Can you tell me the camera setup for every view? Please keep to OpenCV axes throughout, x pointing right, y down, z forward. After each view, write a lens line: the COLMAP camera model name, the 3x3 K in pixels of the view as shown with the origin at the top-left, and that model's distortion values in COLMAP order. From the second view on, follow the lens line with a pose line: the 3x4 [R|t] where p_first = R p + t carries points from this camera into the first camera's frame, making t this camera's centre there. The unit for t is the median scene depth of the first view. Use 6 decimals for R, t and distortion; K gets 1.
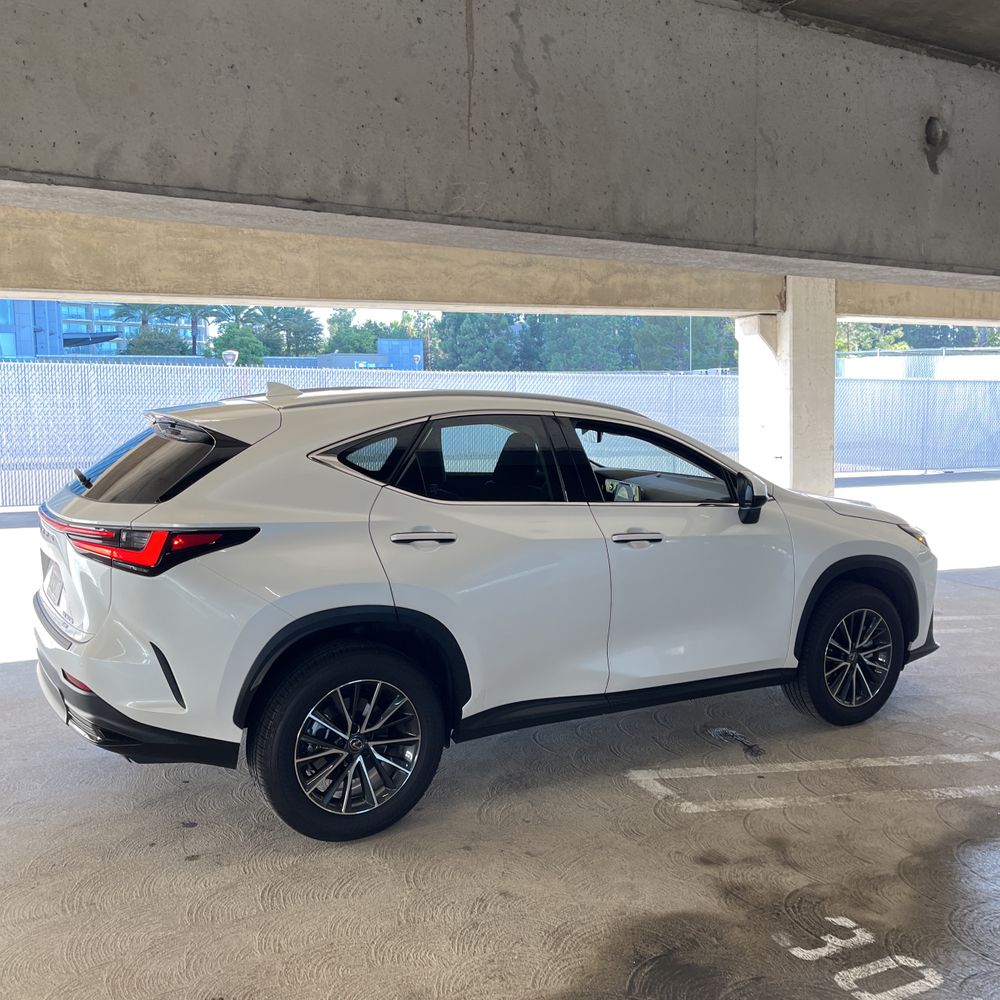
lens RADIAL K [[1018.6, 0, 500.0], [0, 1018.6, 500.0], [0, 0, 1]] dist [0.044256, -0.047819]
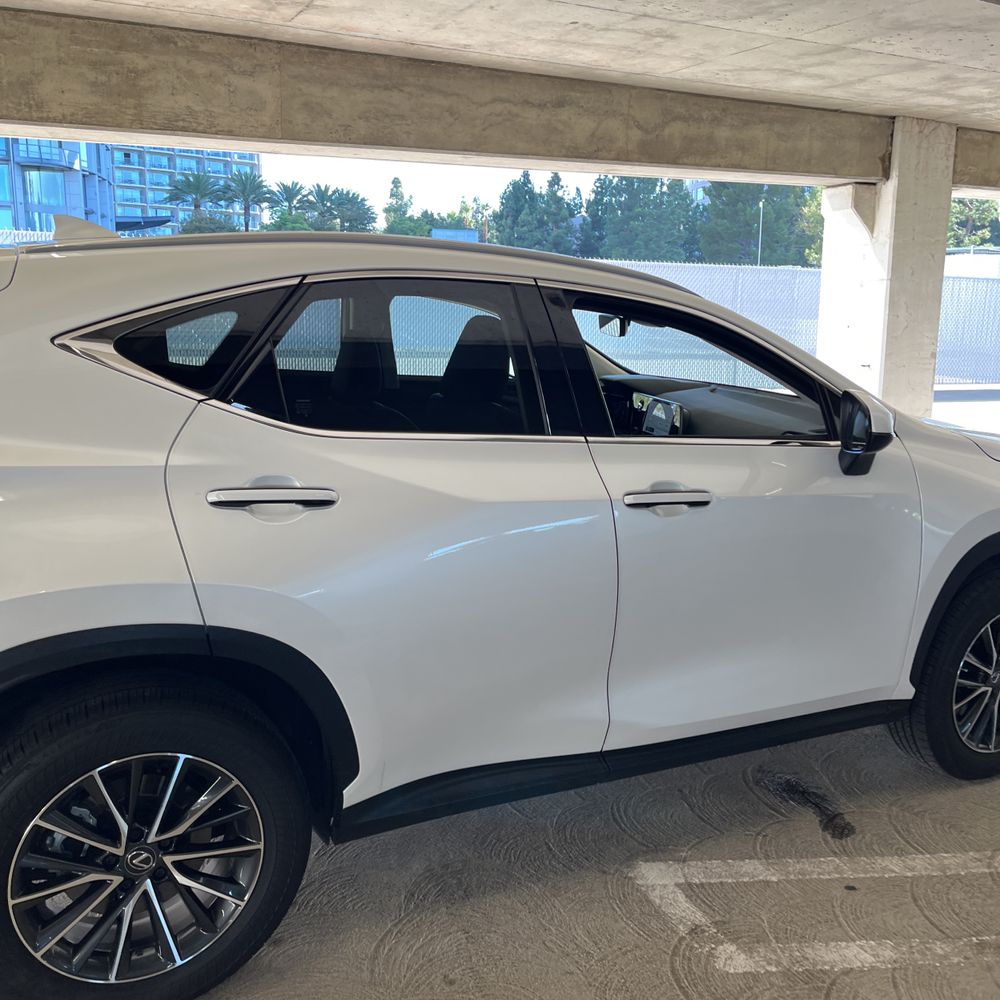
lens RADIAL K [[1003.6, 0, 497.3], [0, 1003.6, 508.3], [0, 0, 1]] dist [0.024979, -0.019670]
pose [[0.997759, 0.037054, -0.055712, 0.039879], [-0.030768, 0.993486, 0.109723, -0.010587], [0.059415, -0.107763, 0.992400, 0.241035]]
